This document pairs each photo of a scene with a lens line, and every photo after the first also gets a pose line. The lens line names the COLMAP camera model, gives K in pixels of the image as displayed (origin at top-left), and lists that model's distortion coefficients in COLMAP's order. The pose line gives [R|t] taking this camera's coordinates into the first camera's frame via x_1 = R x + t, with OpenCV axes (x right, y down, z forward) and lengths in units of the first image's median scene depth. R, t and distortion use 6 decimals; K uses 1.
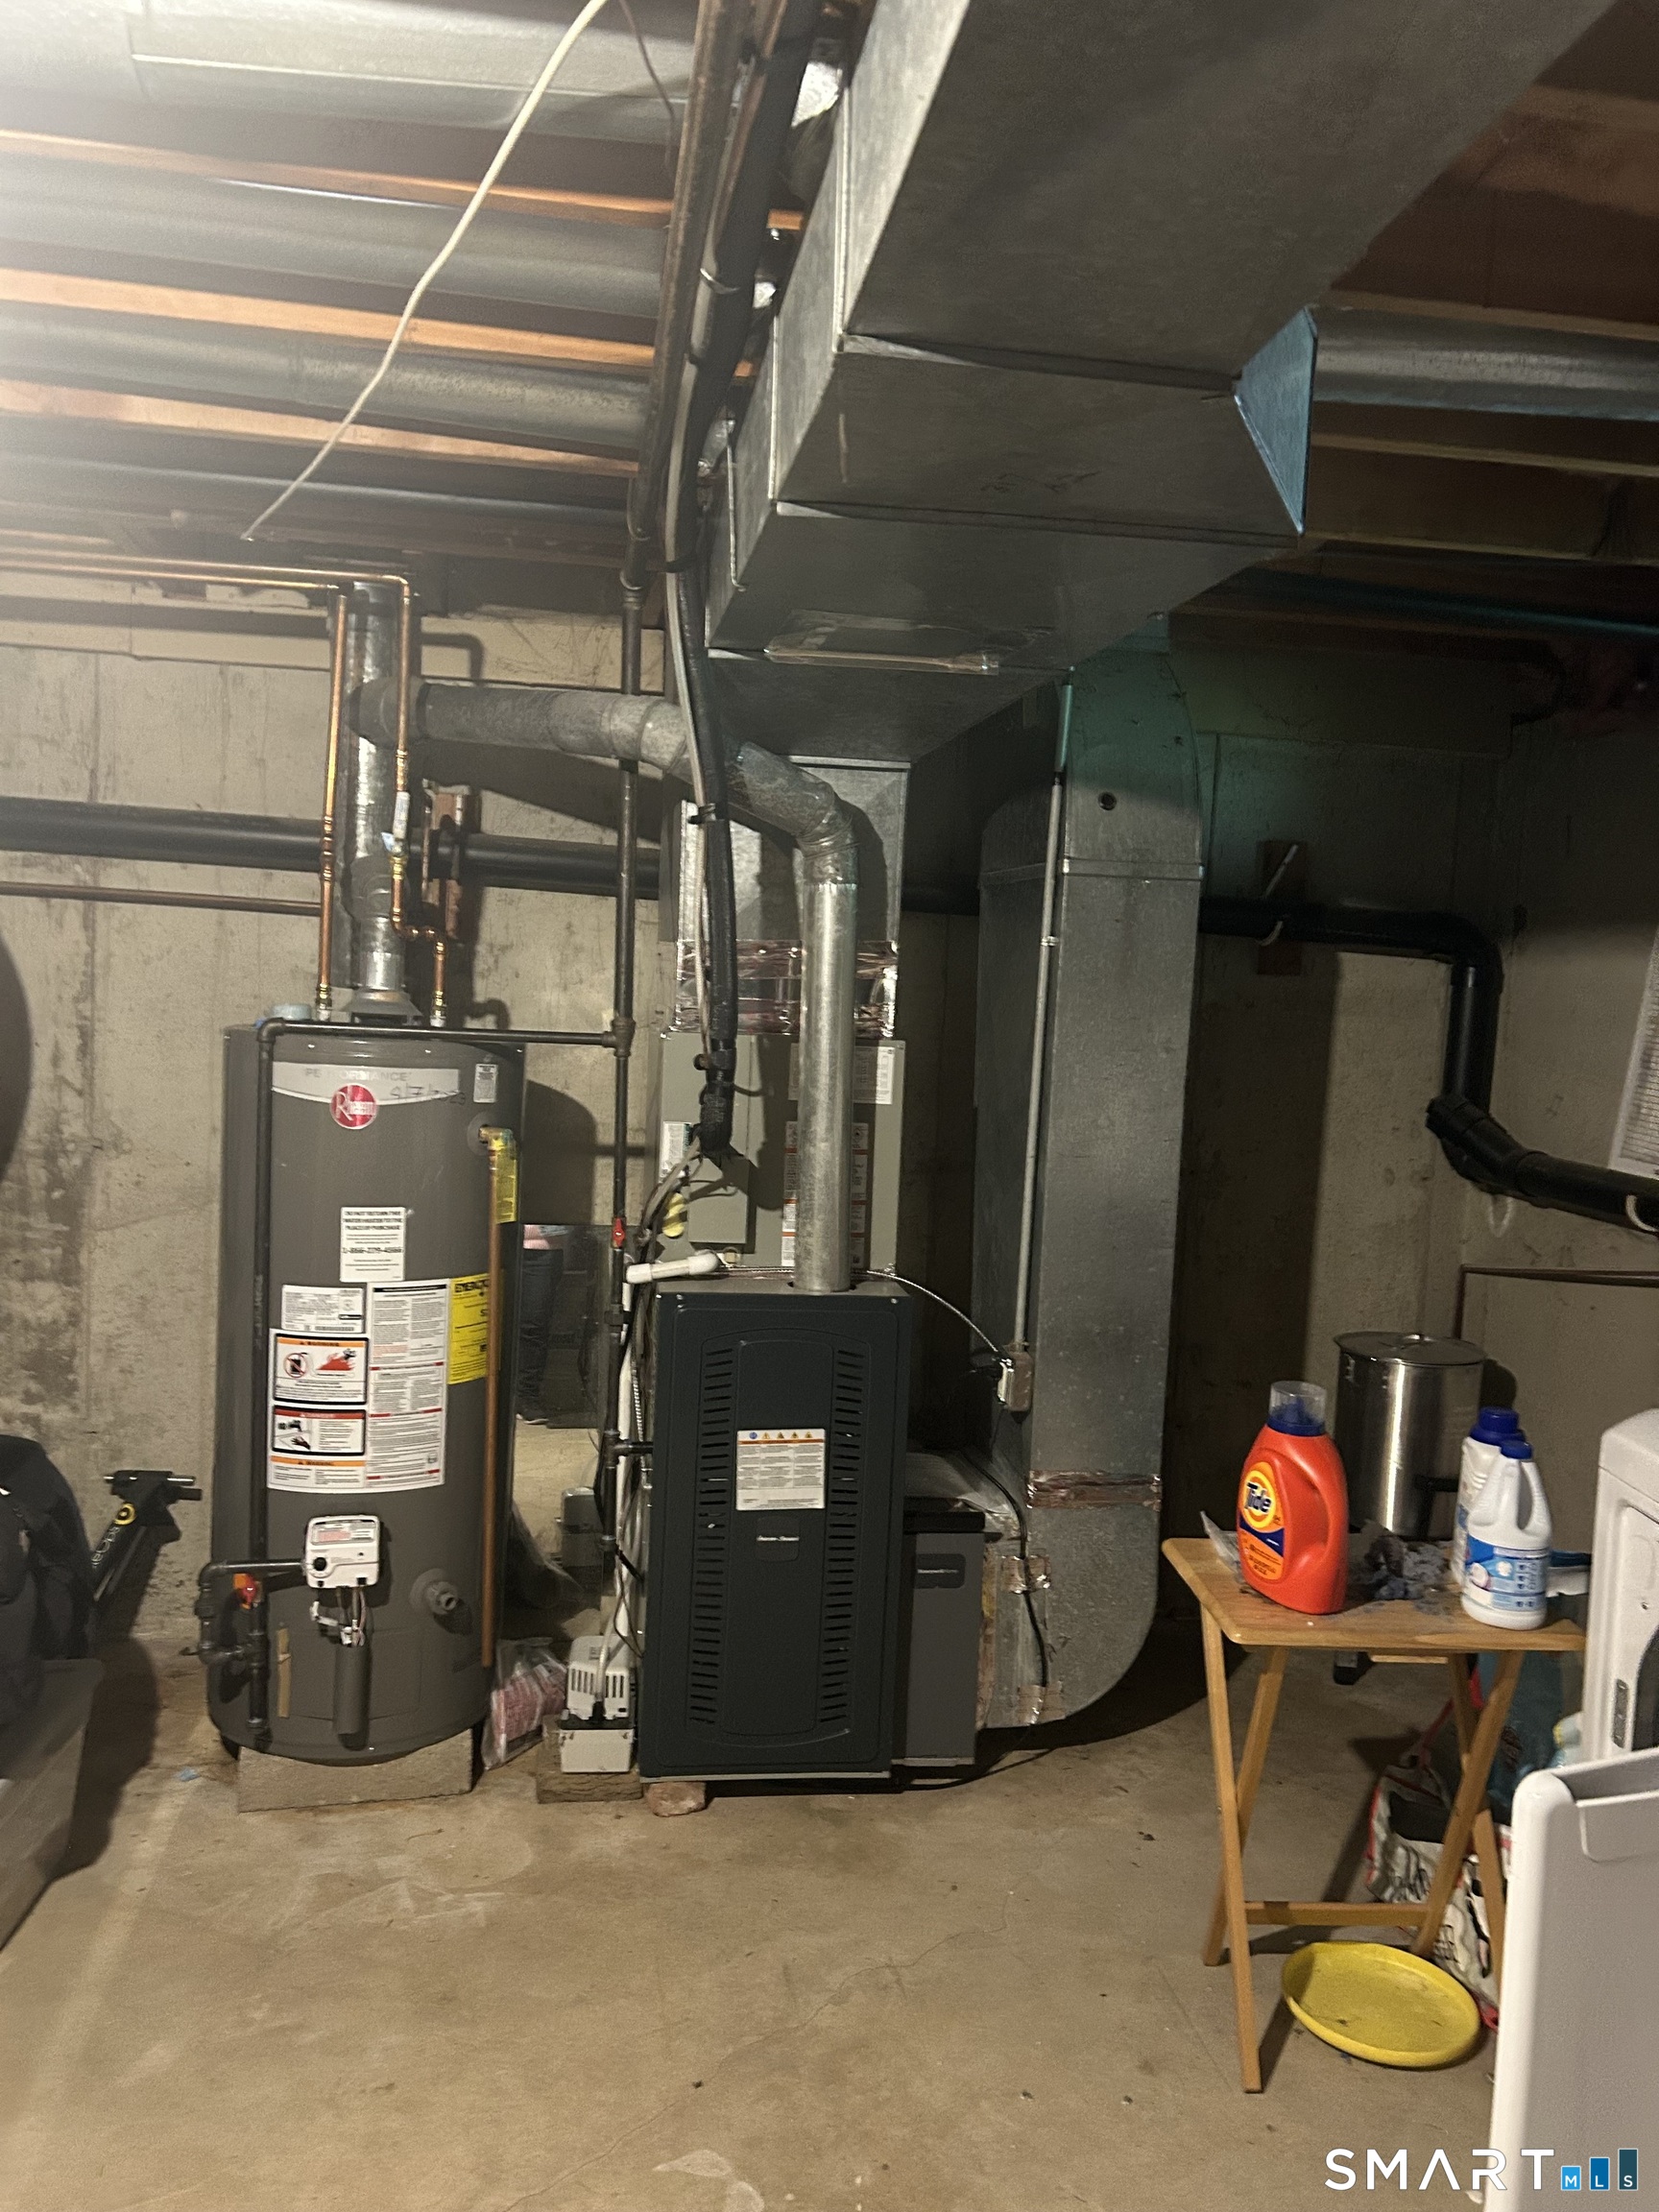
lens RADIAL K [[1663.8, 0, 794.0], [0, 1663.8, 1120.4], [0, 0, 1]] dist [0.048578, -0.046502]
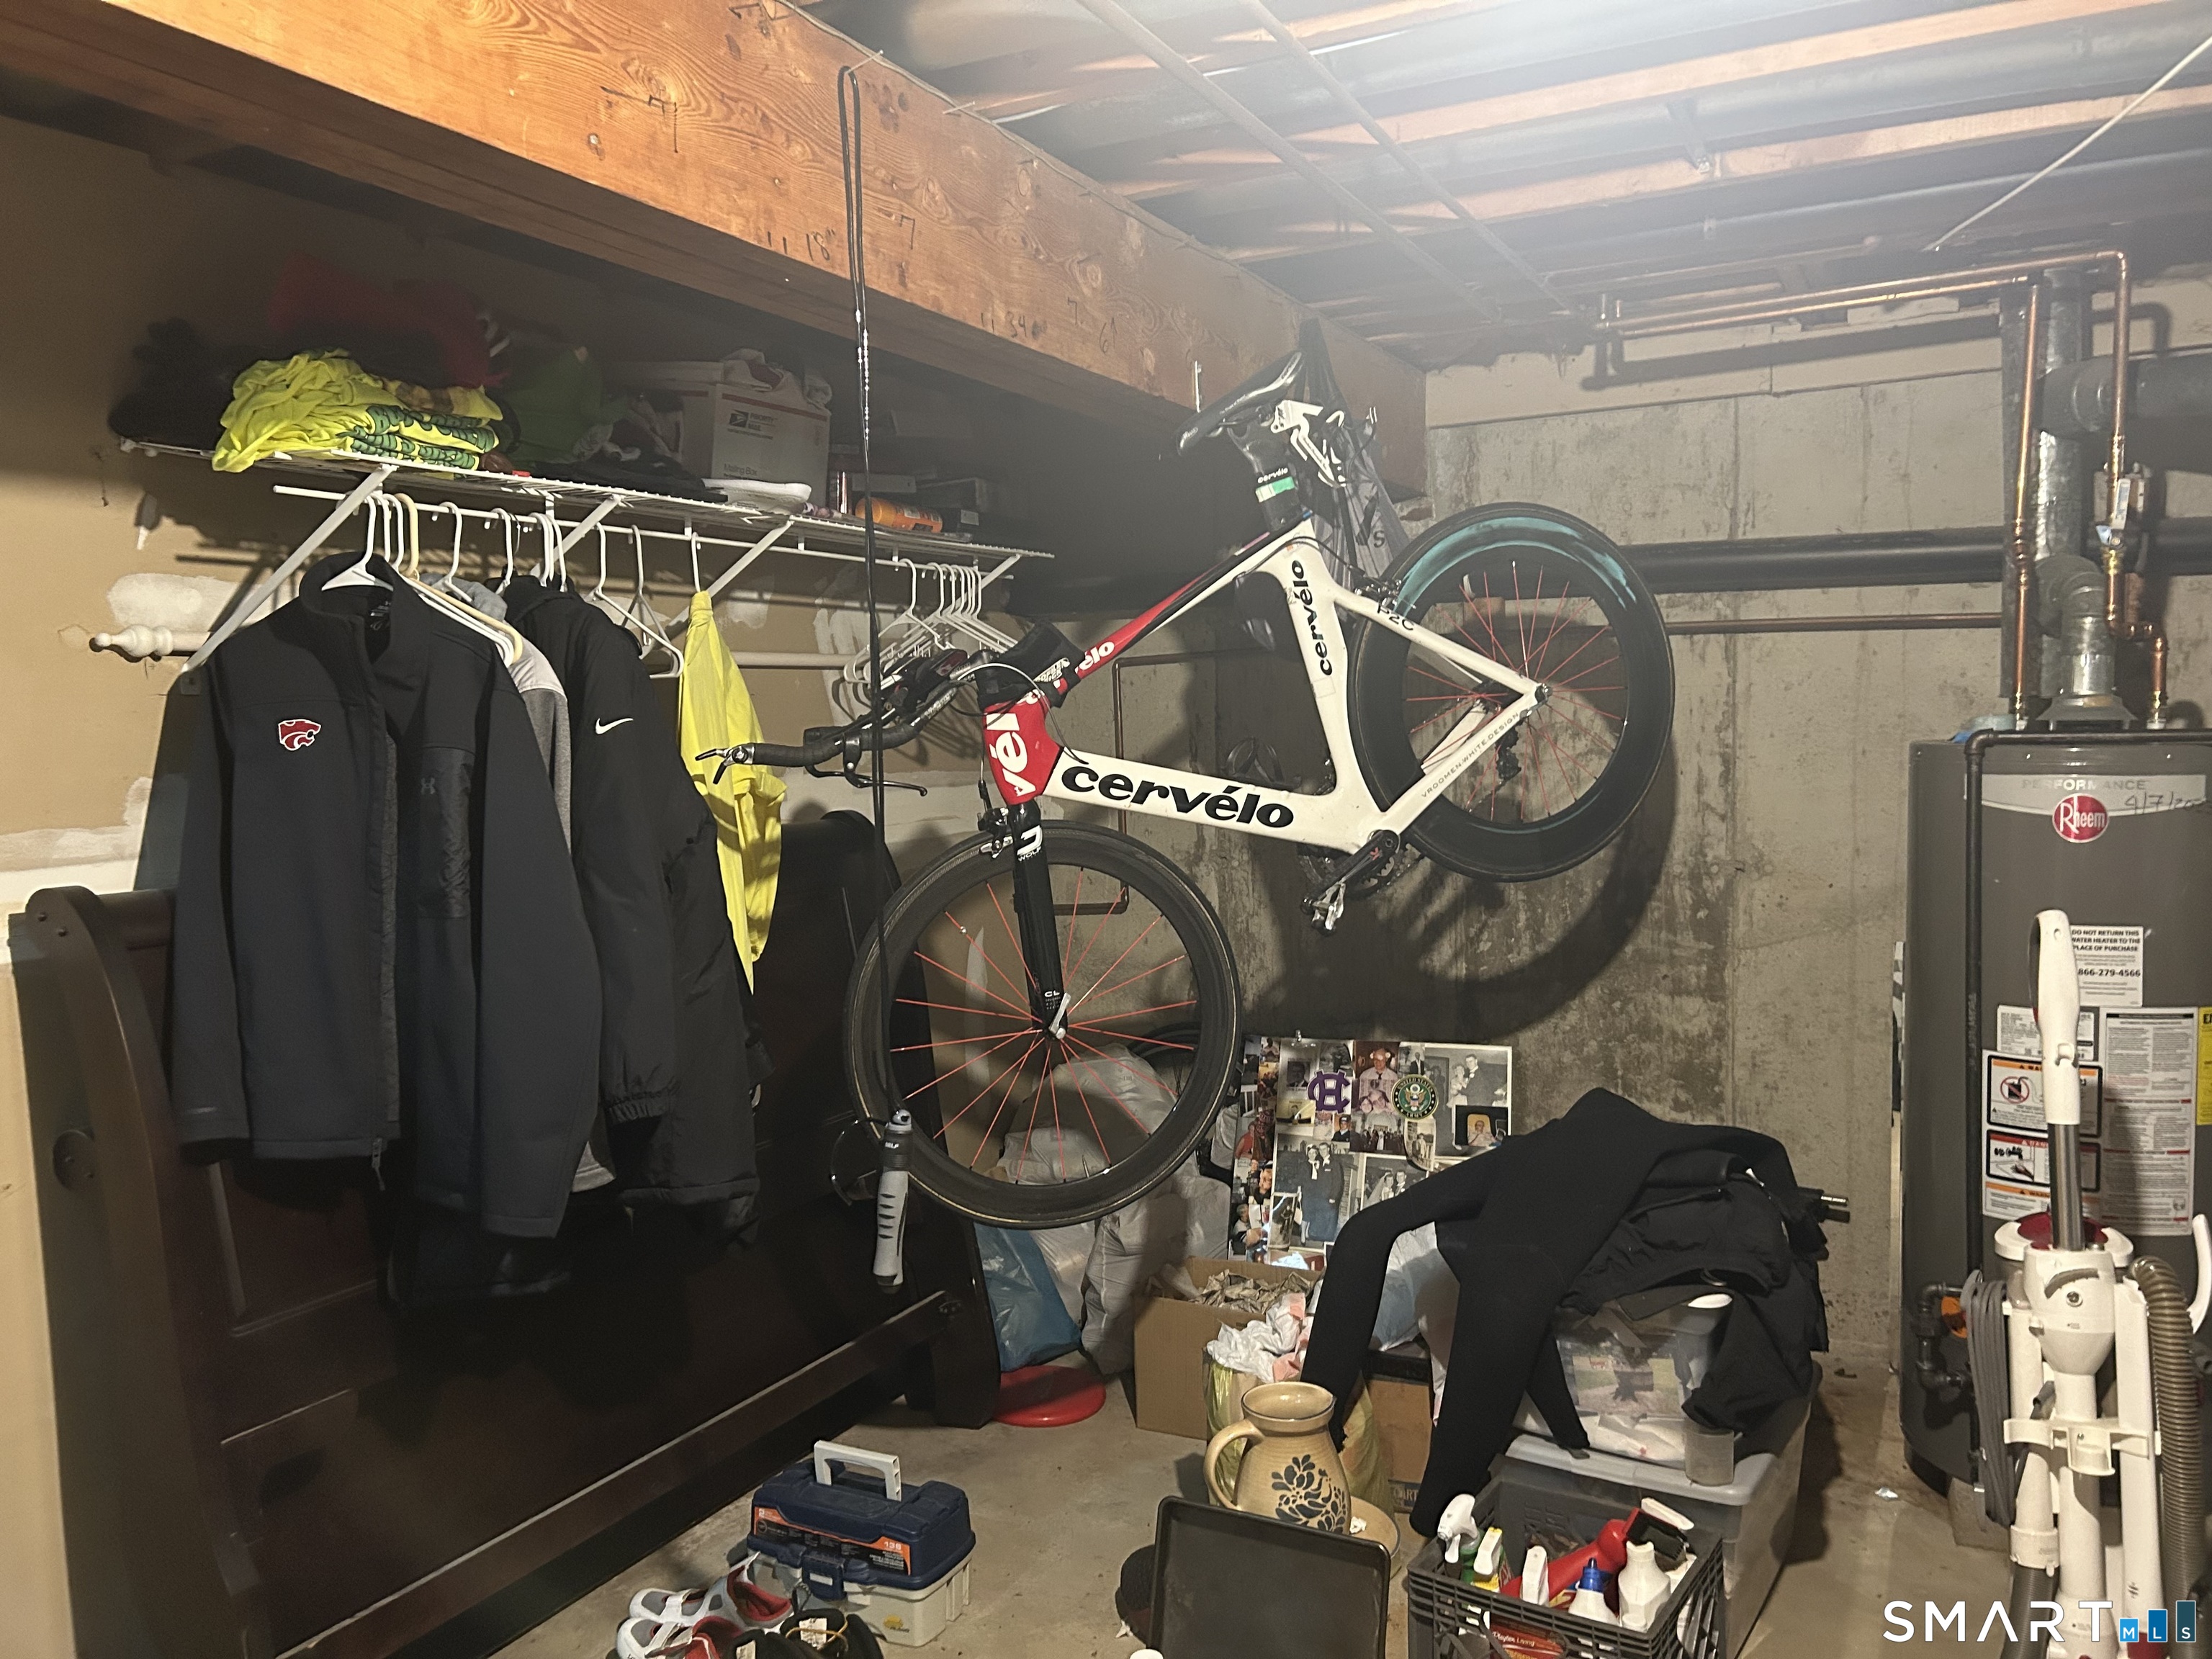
lens RADIAL K [[1663.8, 0, 1099.8], [0, 1663.8, 835.7], [0, 0, 1]] dist [0.048578, -0.046502]
pose [[0.802988, -0.019441, -0.595677, -0.116559], [0.009446, 0.999757, -0.019895, 0.012281], [0.595920, 0.010349, 0.802977, -0.073825]]
